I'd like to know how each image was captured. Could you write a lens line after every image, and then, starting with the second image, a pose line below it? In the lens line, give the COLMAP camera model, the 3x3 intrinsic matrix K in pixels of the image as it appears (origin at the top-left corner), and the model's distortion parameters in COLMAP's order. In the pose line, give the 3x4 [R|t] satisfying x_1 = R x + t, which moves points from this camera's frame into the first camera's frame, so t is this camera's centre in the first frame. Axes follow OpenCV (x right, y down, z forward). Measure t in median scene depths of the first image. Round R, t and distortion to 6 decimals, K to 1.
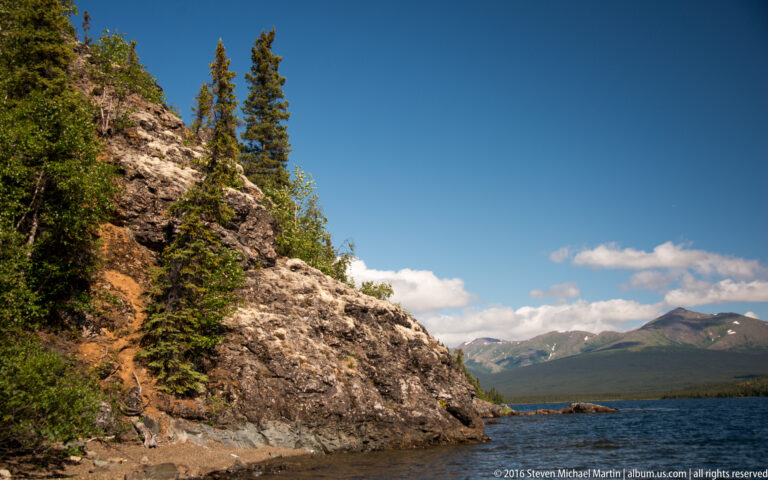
lens RADIAL K [[1063.9, 0, 384.1], [0, 1063.9, 236.9], [0, 0, 1]] dist [0.127217, 0.000000]
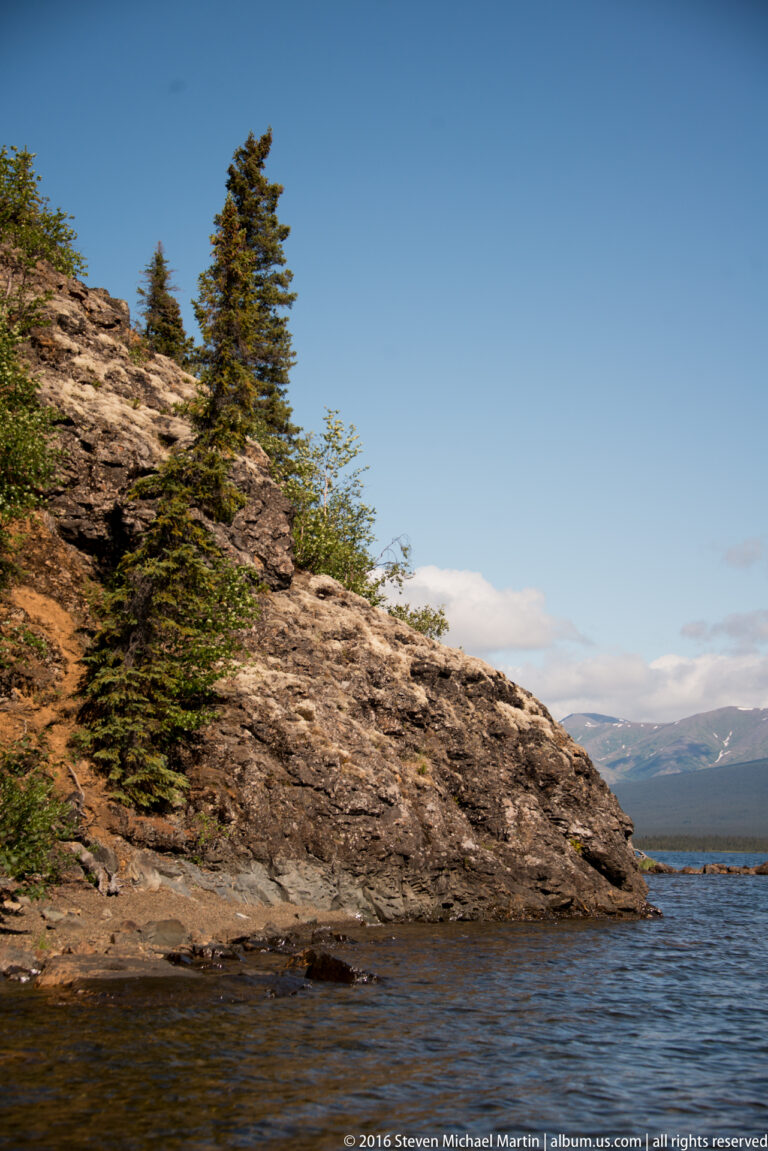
lens RADIAL K [[2188.7, 0, 384.5], [0, 2188.7, 579.2], [0, 0, 1]] dist [0.360005, 0.000000]
pose [[0.998869, 0.047525, 0.001639, -0.056995], [-0.047553, 0.998130, 0.038407, -0.025458], [0.000189, -0.038442, 0.999261, -0.168119]]
